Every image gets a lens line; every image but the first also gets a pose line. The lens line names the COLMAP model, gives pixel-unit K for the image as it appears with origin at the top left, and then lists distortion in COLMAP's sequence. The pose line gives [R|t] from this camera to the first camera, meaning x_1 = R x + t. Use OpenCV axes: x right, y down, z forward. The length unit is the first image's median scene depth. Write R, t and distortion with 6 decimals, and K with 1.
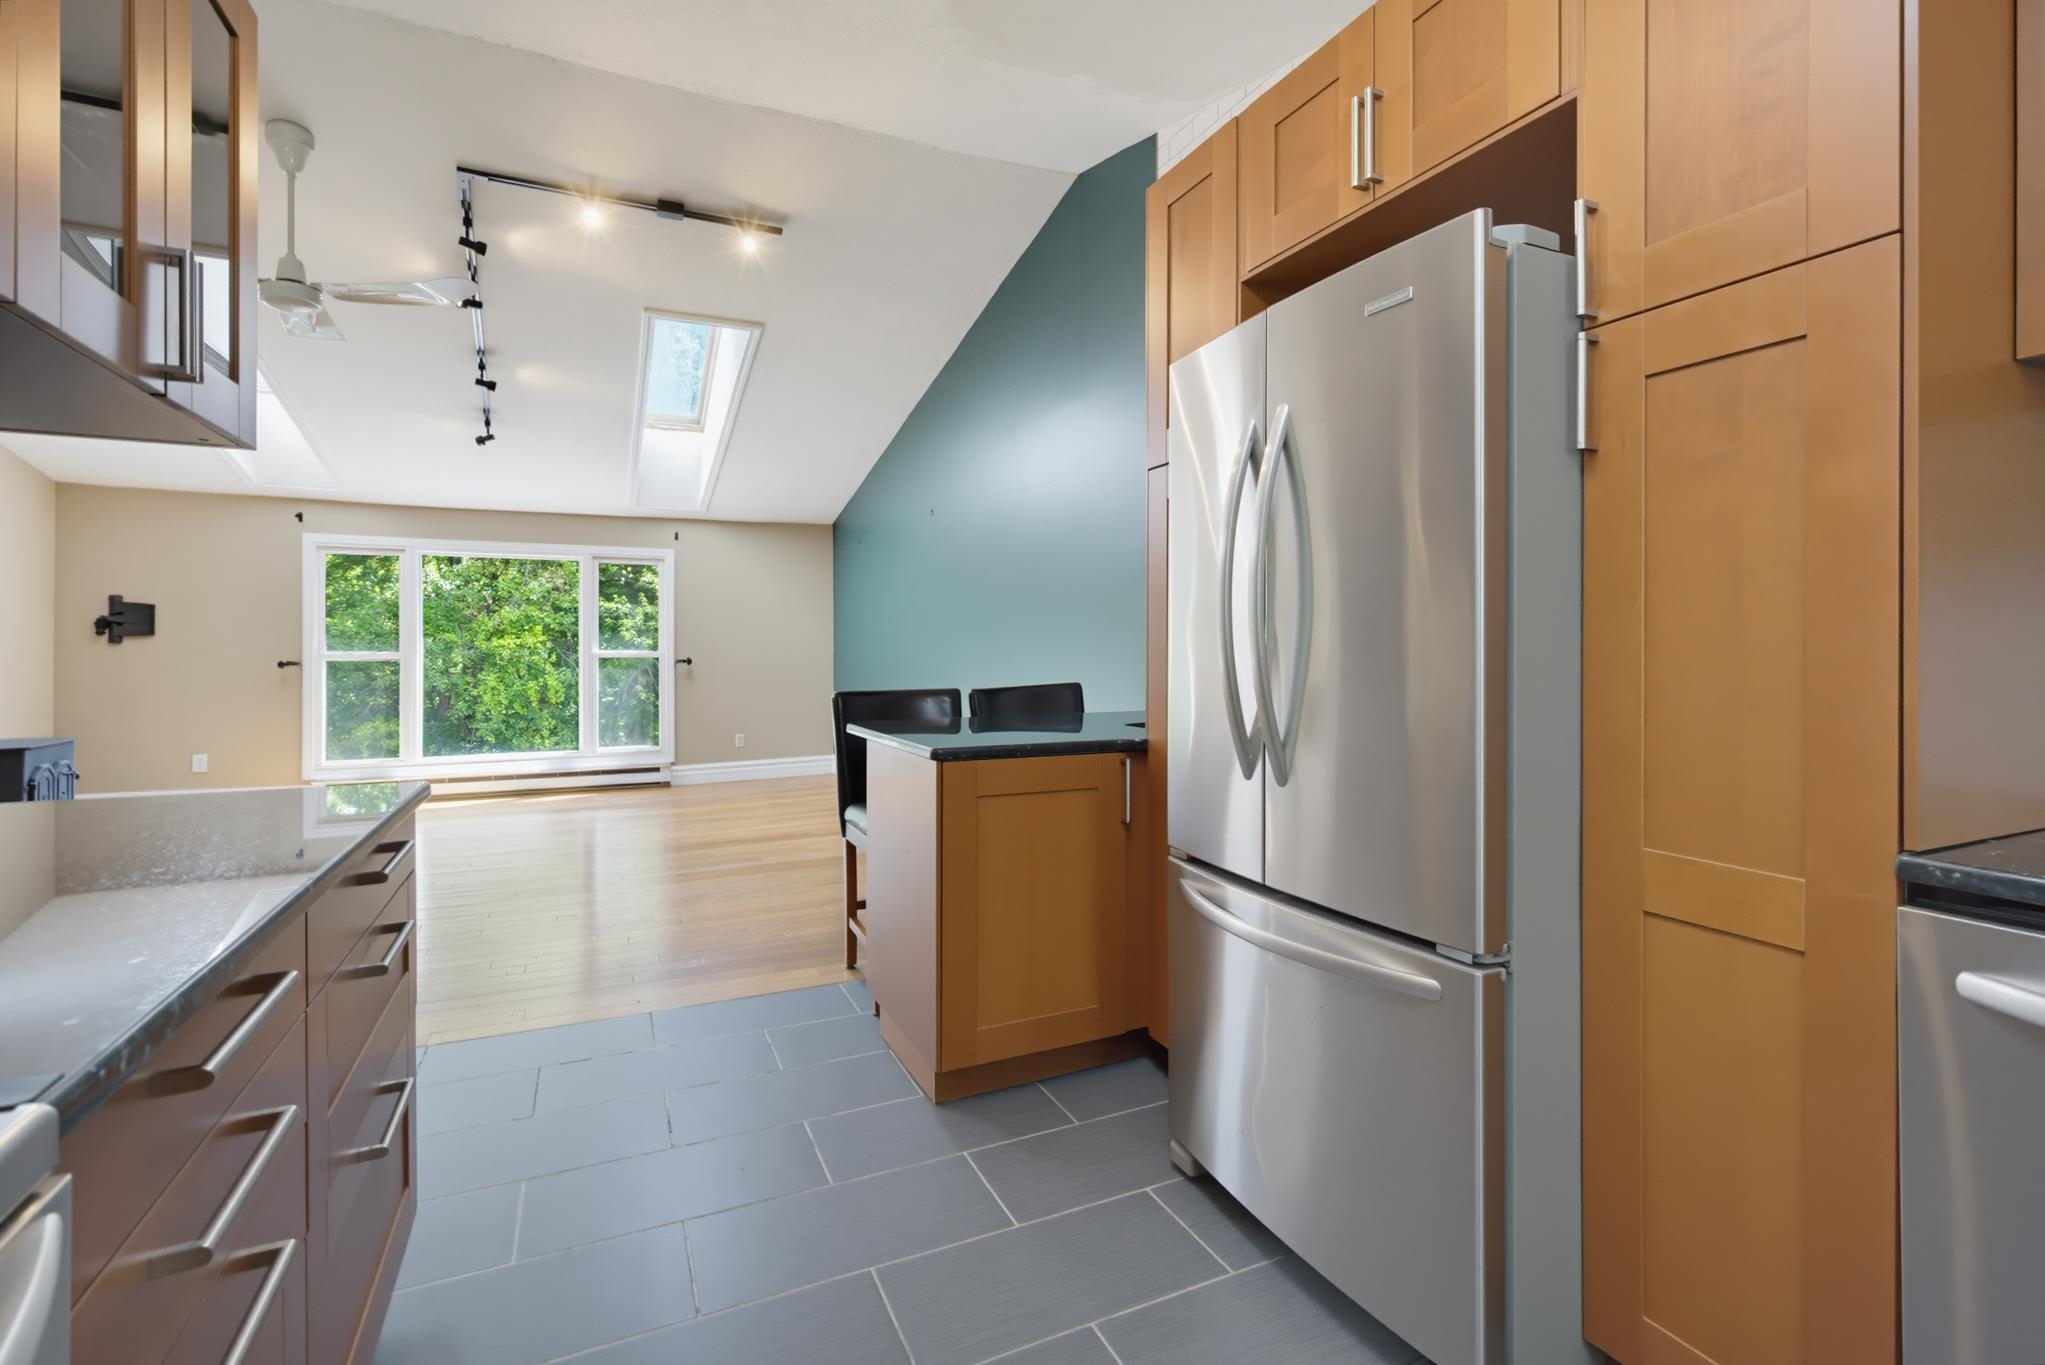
lens RADIAL K [[928.2, 0, 1035.9], [0, 928.2, 651.2], [0, 0, 1]] dist [0.000685, -0.000593]
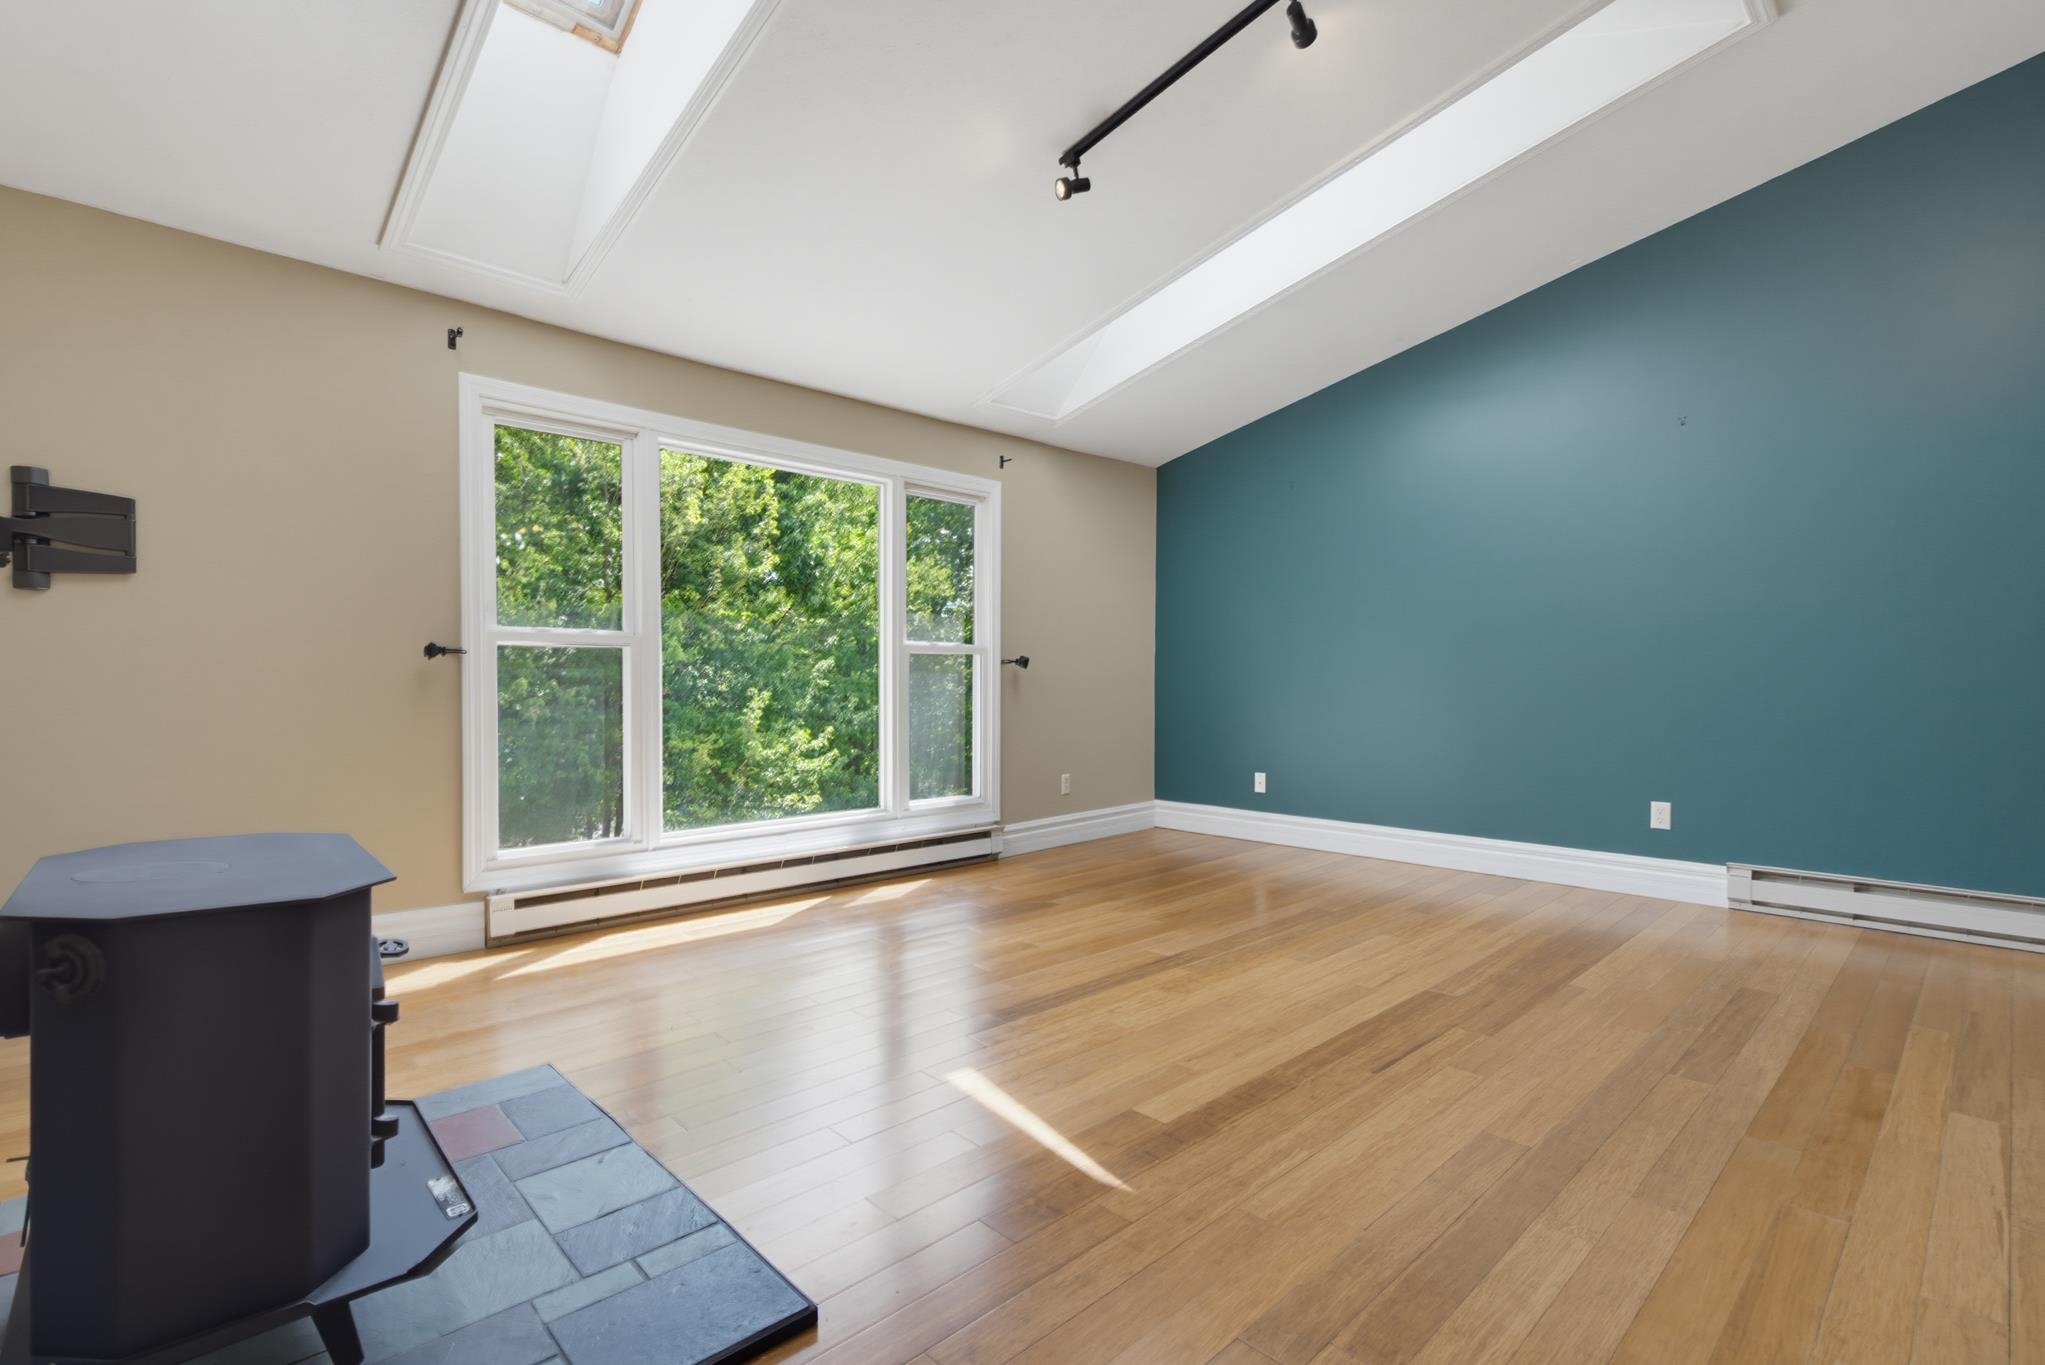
lens RADIAL K [[940.6, 0, 1018.1], [0, 940.6, 701.7], [0, 0, 1]] dist [-0.000950, -0.000324]
pose [[0.951804, -0.004883, 0.306669, -0.665893], [-0.001354, 0.999797, 0.020123, 0.029784], [-0.306705, -0.019568, 0.951603, 0.453094]]
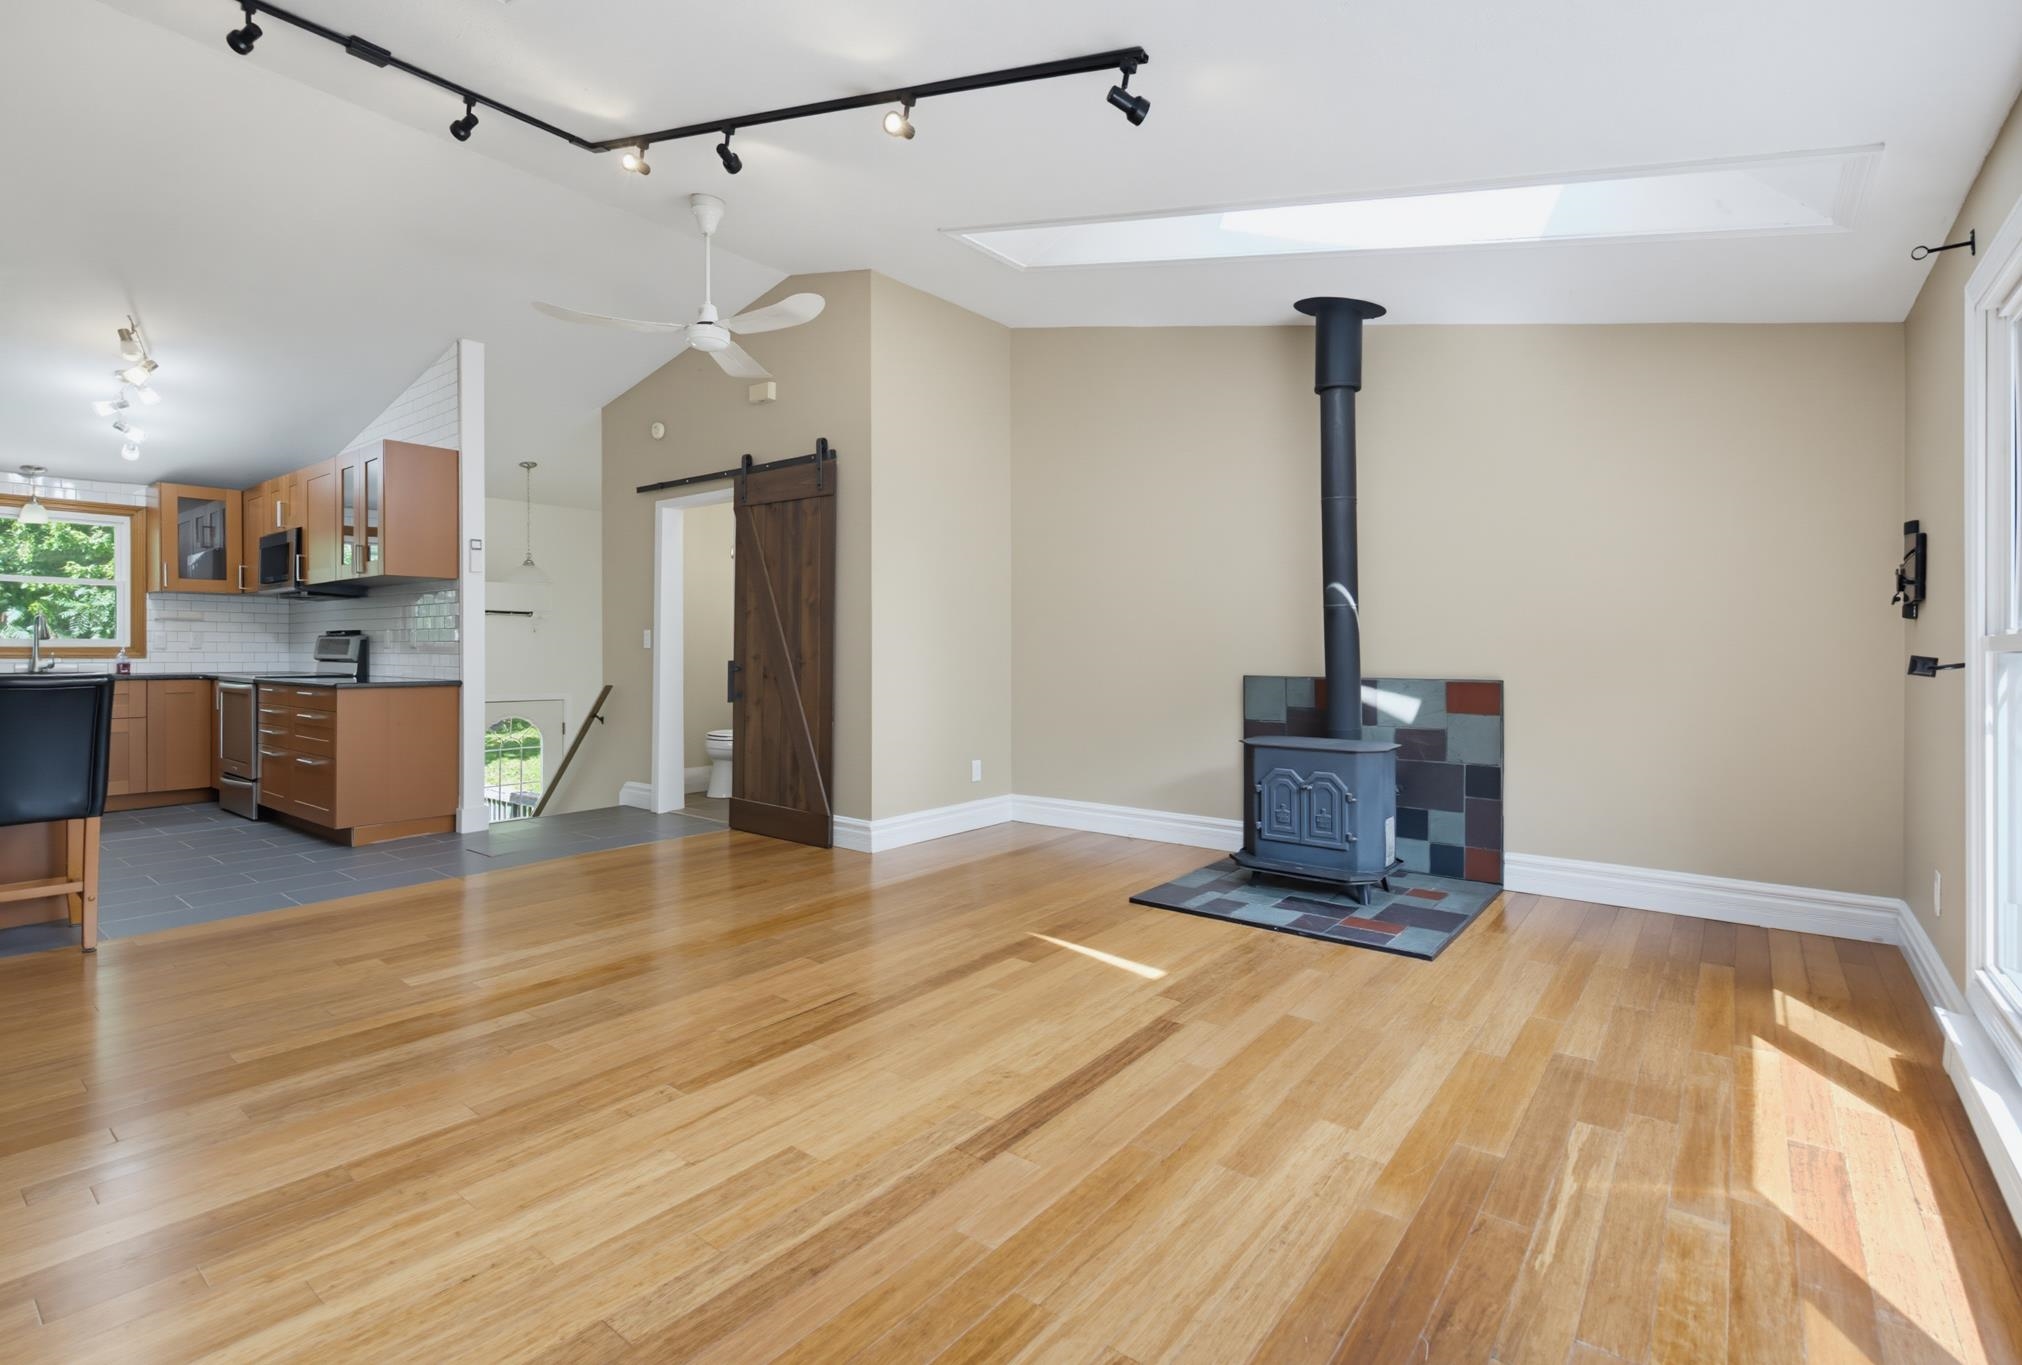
lens RADIAL K [[945.9, 0, 1006.6], [0, 945.9, 647.8], [0, 0, 1]] dist [-0.000567, 0.000836]
pose [[-0.896685, 0.000703, -0.442669, -0.311096], [0.000428, 1.000000, 0.000721, 0.006674], [0.442669, 0.000457, -0.896685, 1.157870]]
